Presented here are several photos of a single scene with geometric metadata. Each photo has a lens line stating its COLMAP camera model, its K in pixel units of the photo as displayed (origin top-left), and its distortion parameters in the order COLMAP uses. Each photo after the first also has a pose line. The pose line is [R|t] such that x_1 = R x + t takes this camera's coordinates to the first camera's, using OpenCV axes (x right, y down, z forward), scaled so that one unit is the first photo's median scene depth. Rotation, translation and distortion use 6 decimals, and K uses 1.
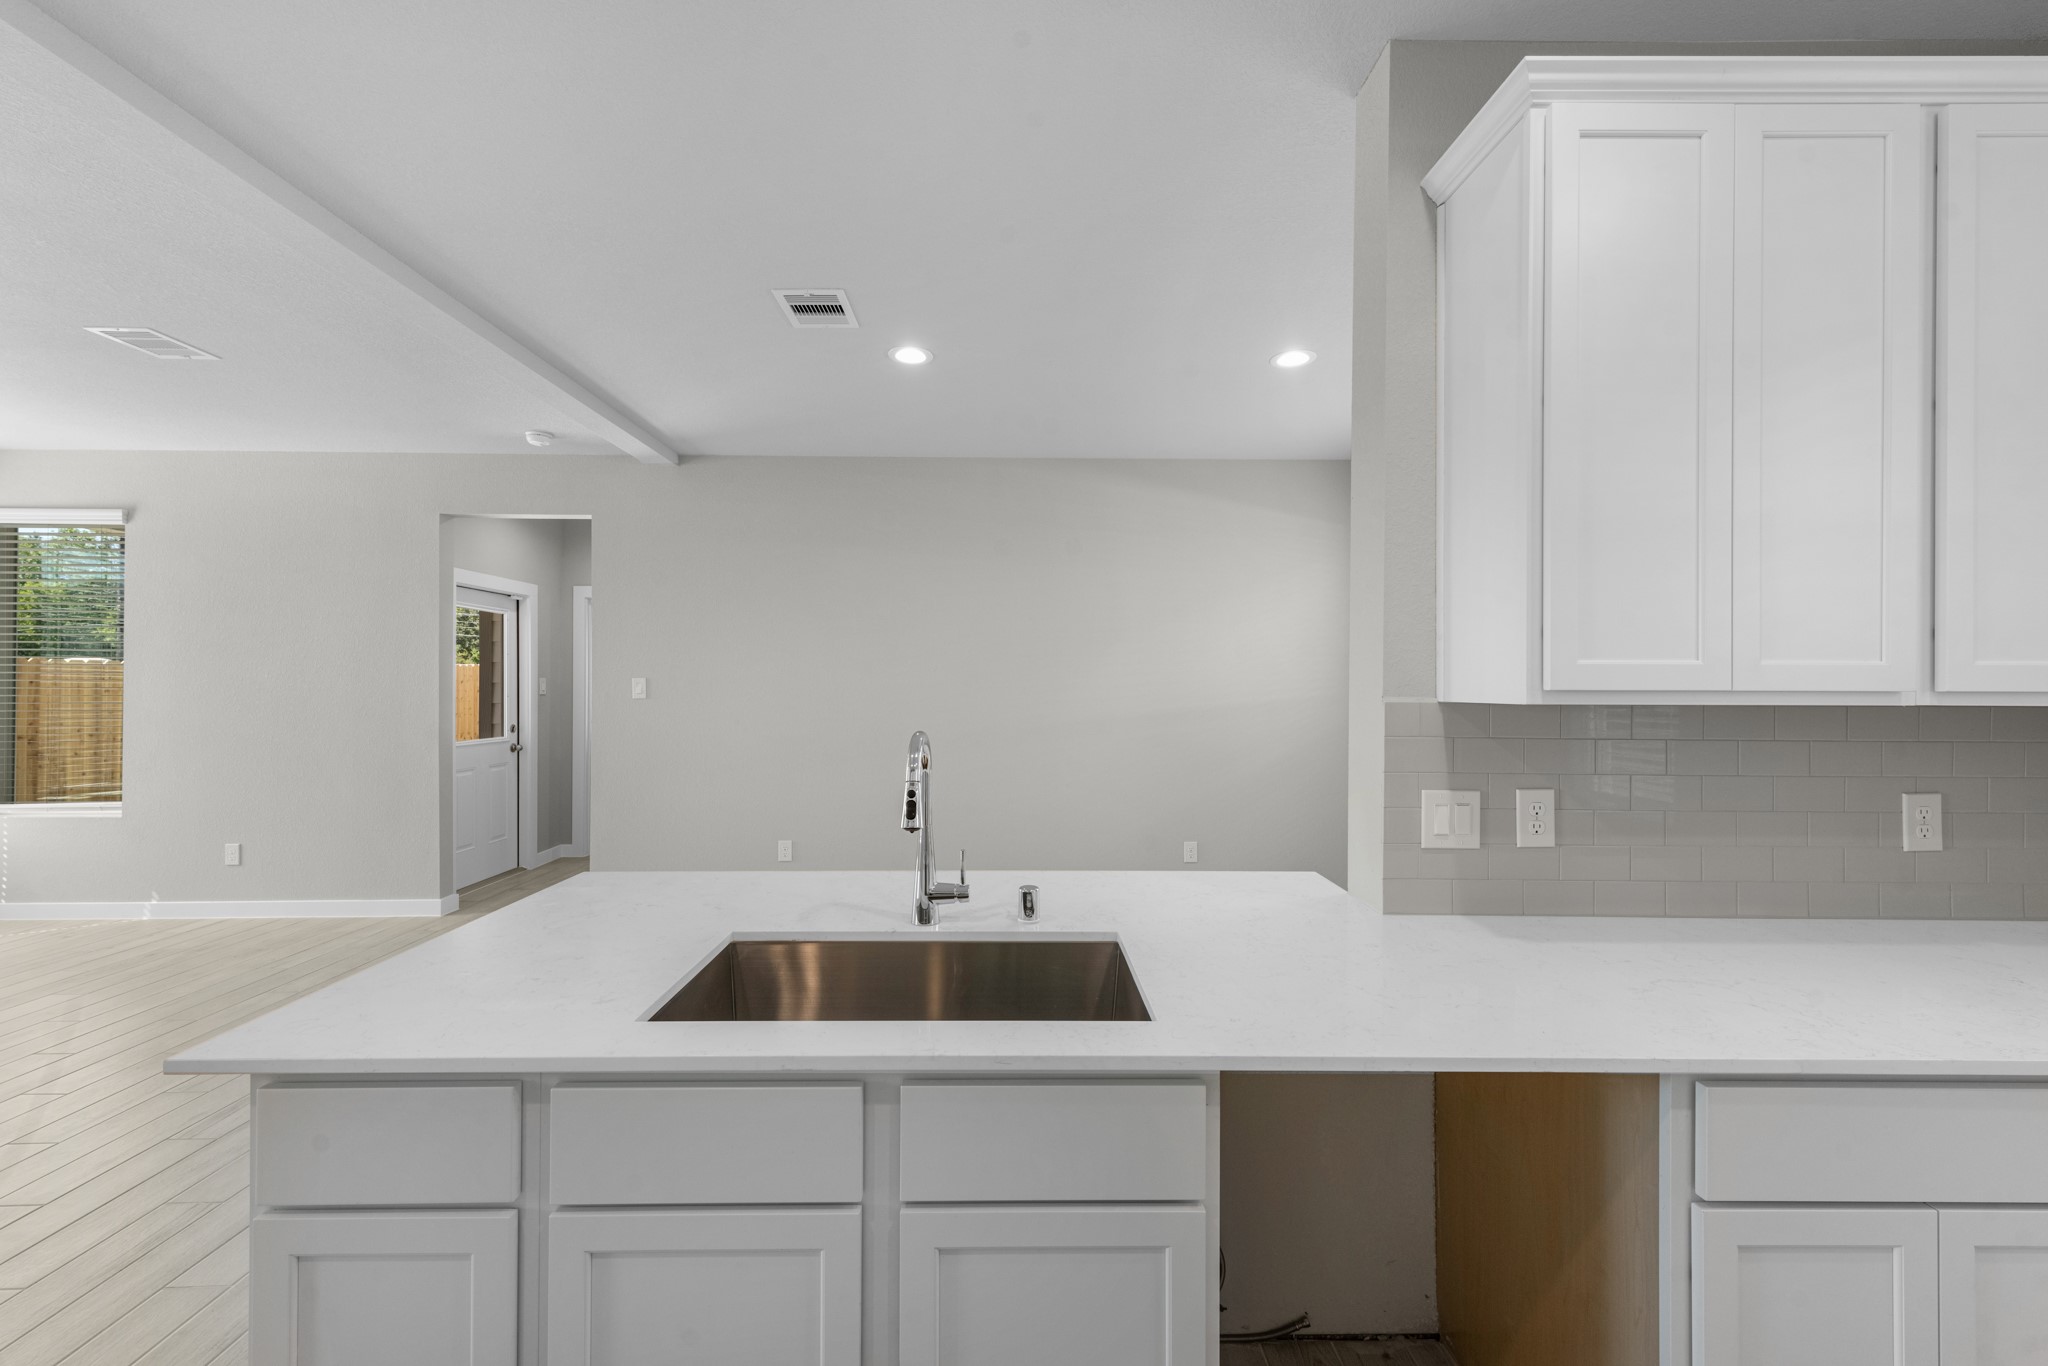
lens RADIAL K [[810.3, 0, 1012.7], [0, 810.3, 689.8], [0, 0, 1]] dist [0.014610, -0.000020]
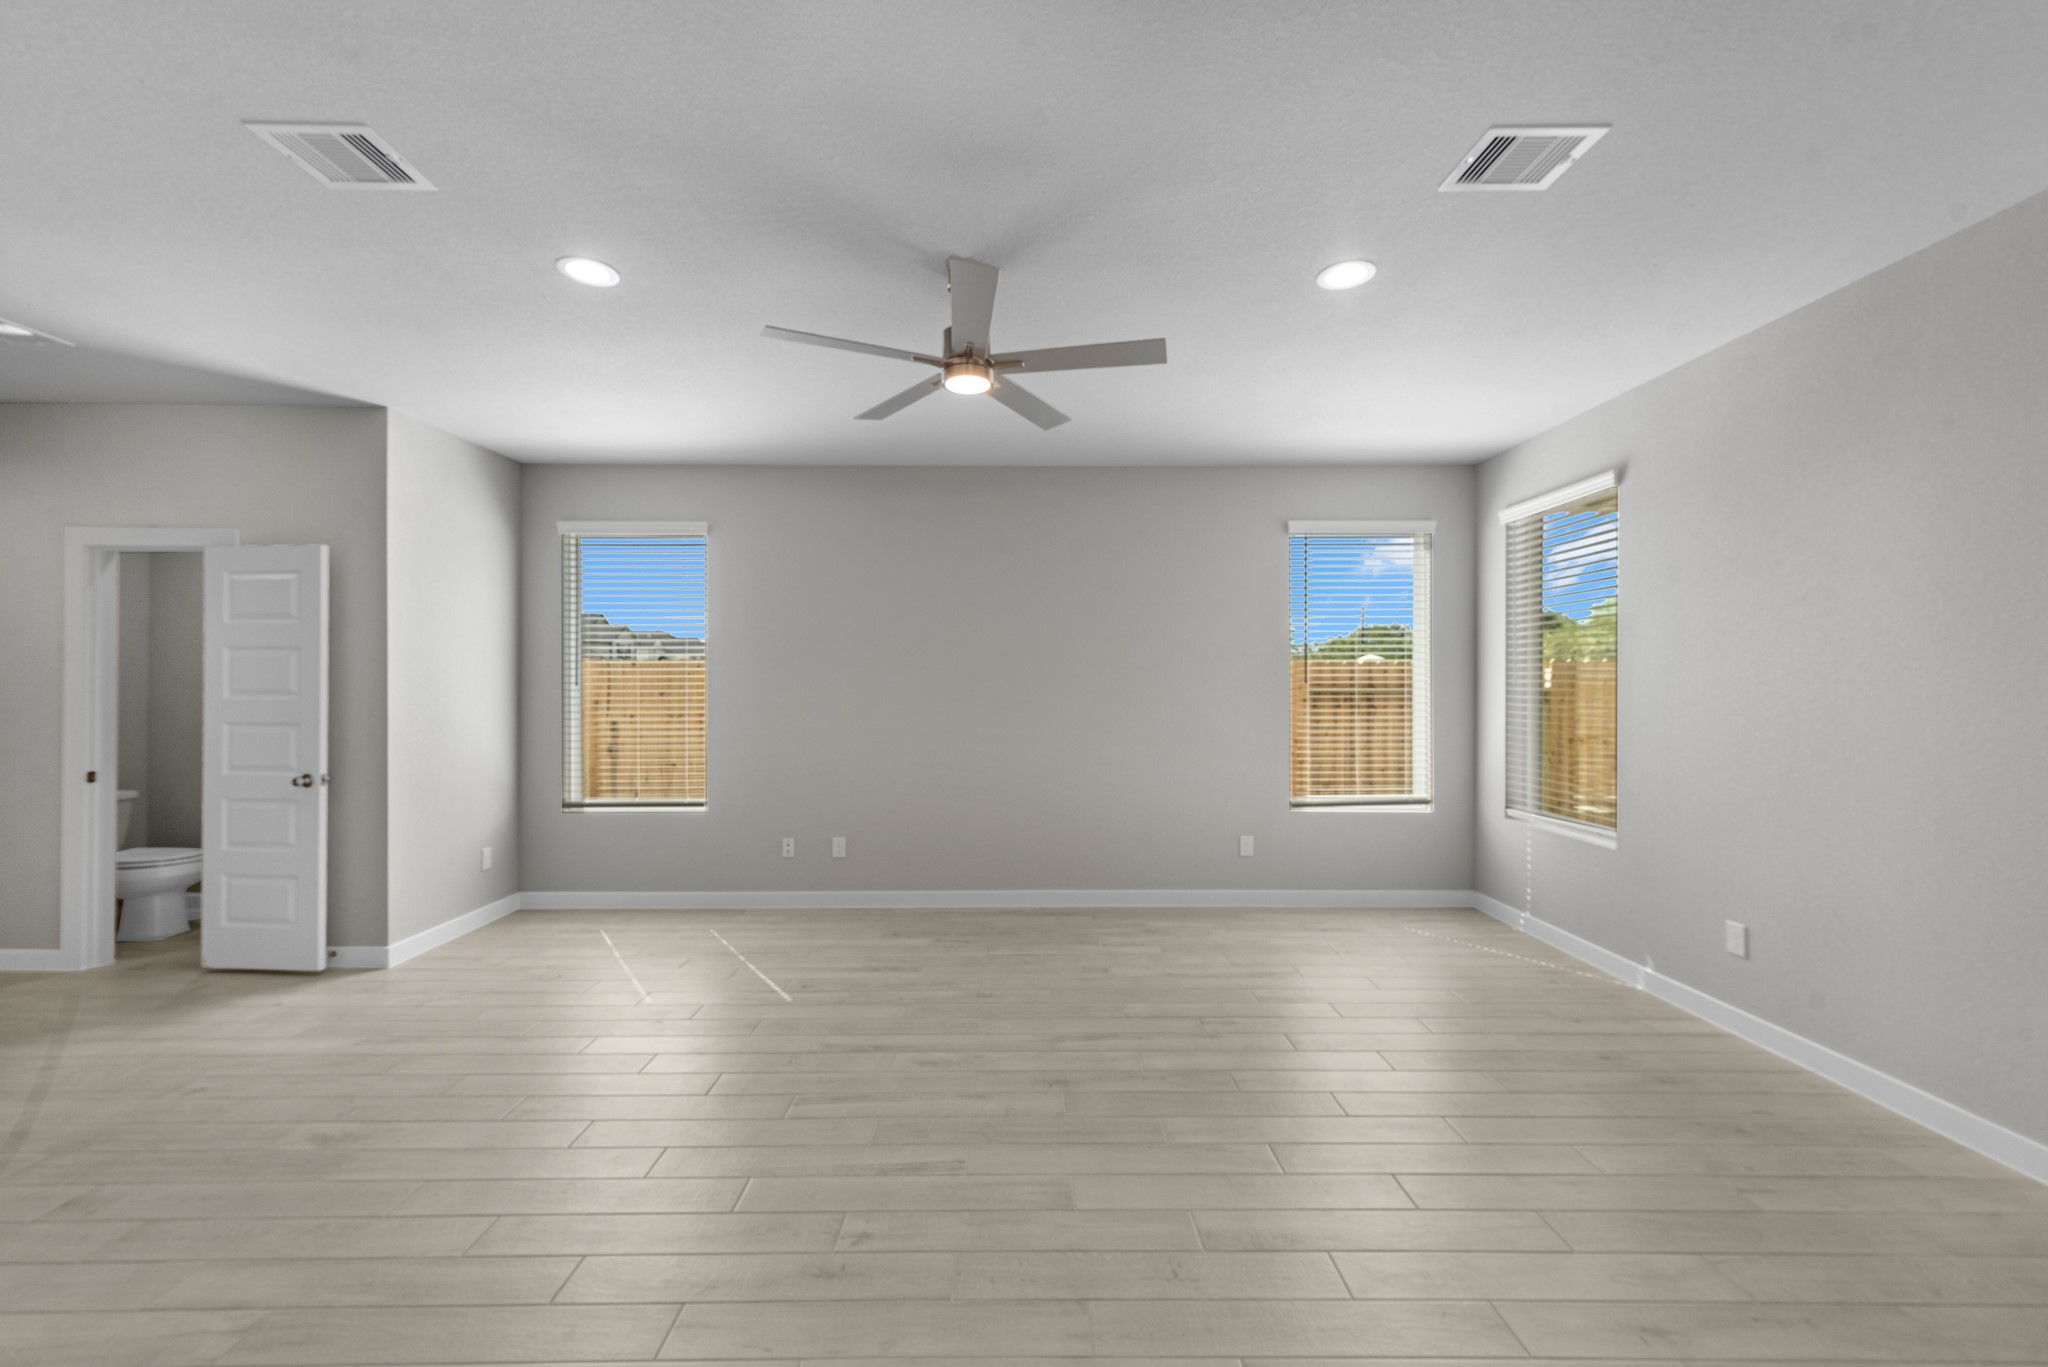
lens RADIAL K [[810.3, 0, 1010.8], [0, 810.3, 682.9], [0, 0, 1]] dist [0.014610, -0.000020]
pose [[-0.016965, -0.006246, -0.999837, -0.268519], [0.005947, 0.999962, -0.006347, -0.007792], [0.999838, -0.006053, -0.016927, 0.420924]]
